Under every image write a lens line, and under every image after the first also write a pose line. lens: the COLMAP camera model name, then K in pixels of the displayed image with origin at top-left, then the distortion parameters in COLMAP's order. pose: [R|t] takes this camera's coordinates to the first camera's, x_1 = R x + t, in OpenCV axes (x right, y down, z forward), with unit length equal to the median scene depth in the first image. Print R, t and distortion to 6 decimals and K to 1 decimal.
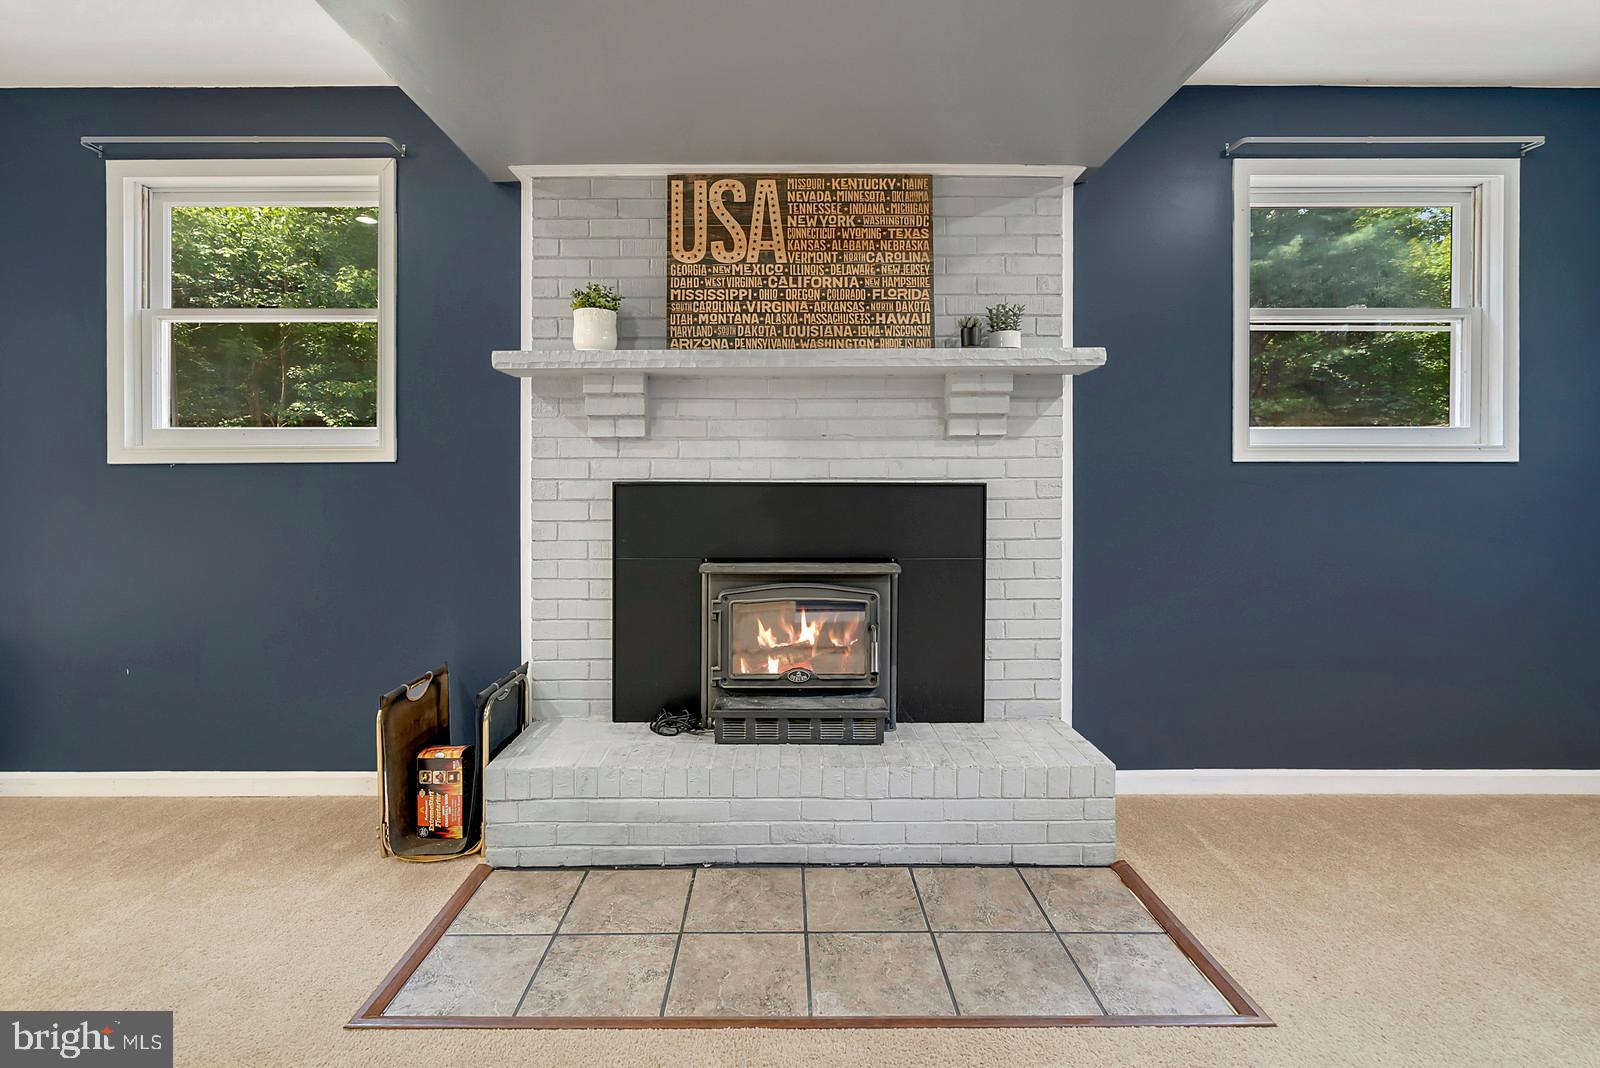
lens RADIAL K [[735.6, 0, 796.8], [0, 735.6, 536.6], [0, 0, 1]] dist [0.014960, 0.000452]
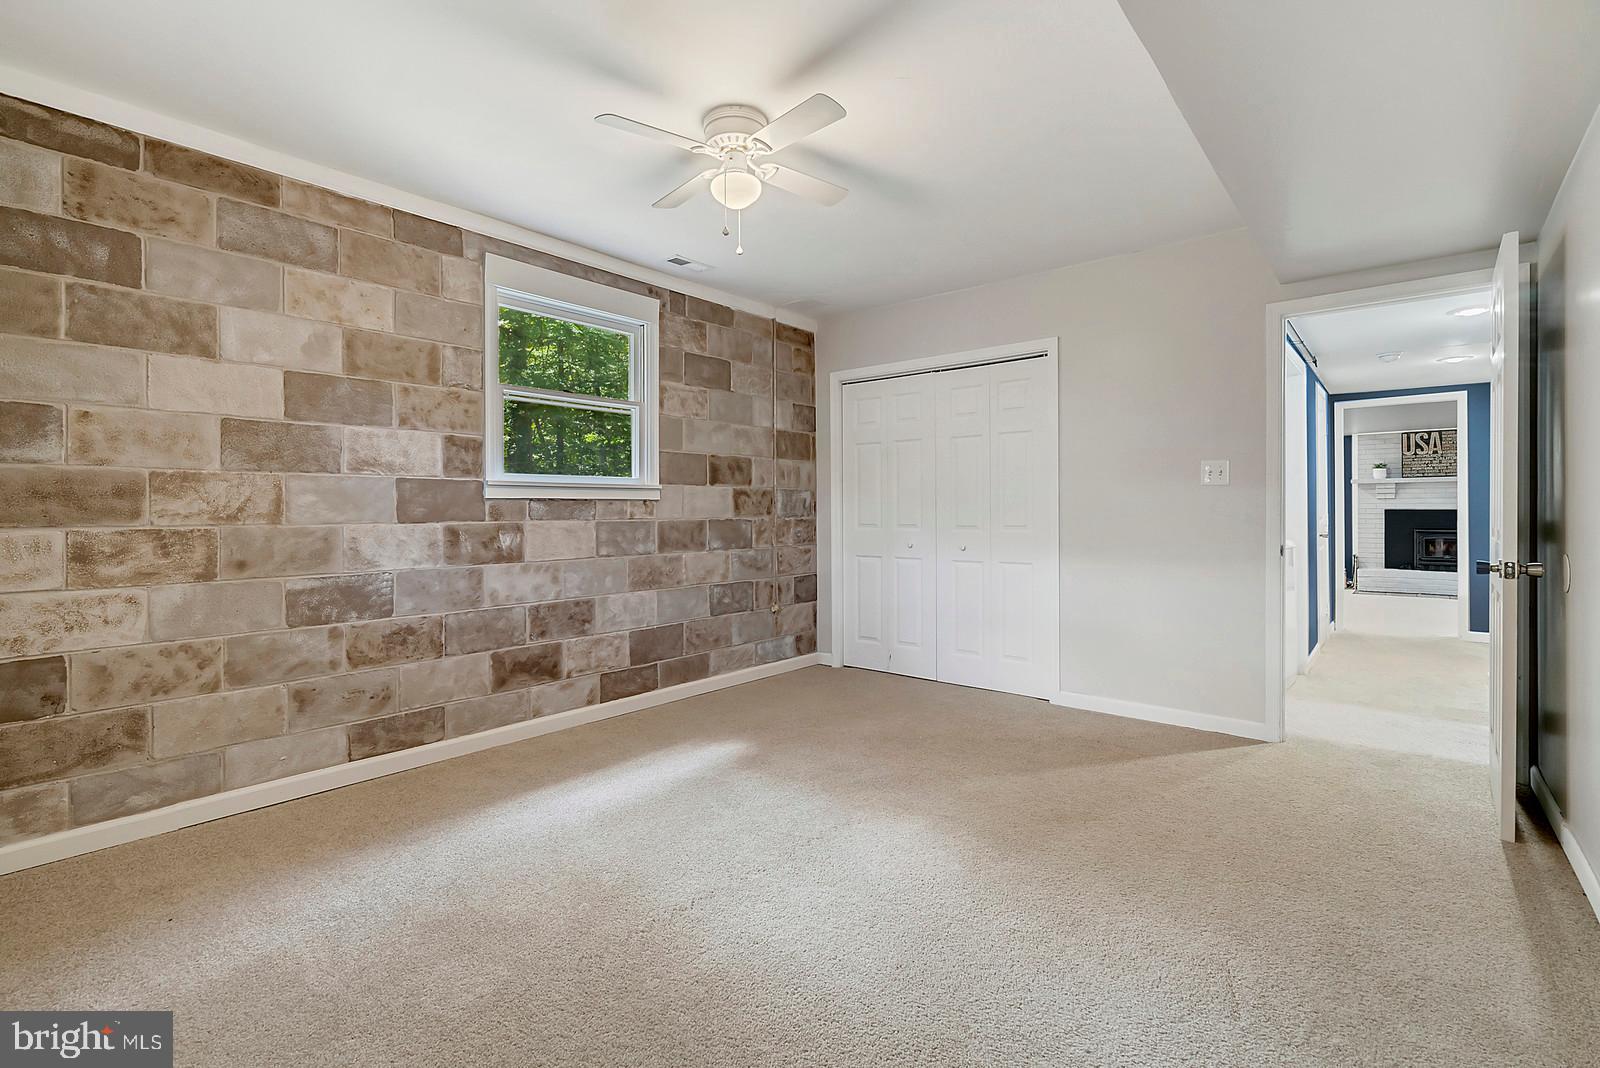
lens RADIAL K [[735.6, 0, 798.0], [0, 735.6, 519.4], [0, 0, 1]] dist [0.014960, 0.000452]
pose [[0.763553, -0.002948, -0.645739, -0.074119], [0.003135, 0.999995, -0.000857, -0.026582], [0.645738, -0.001370, 0.763558, -4.235969]]
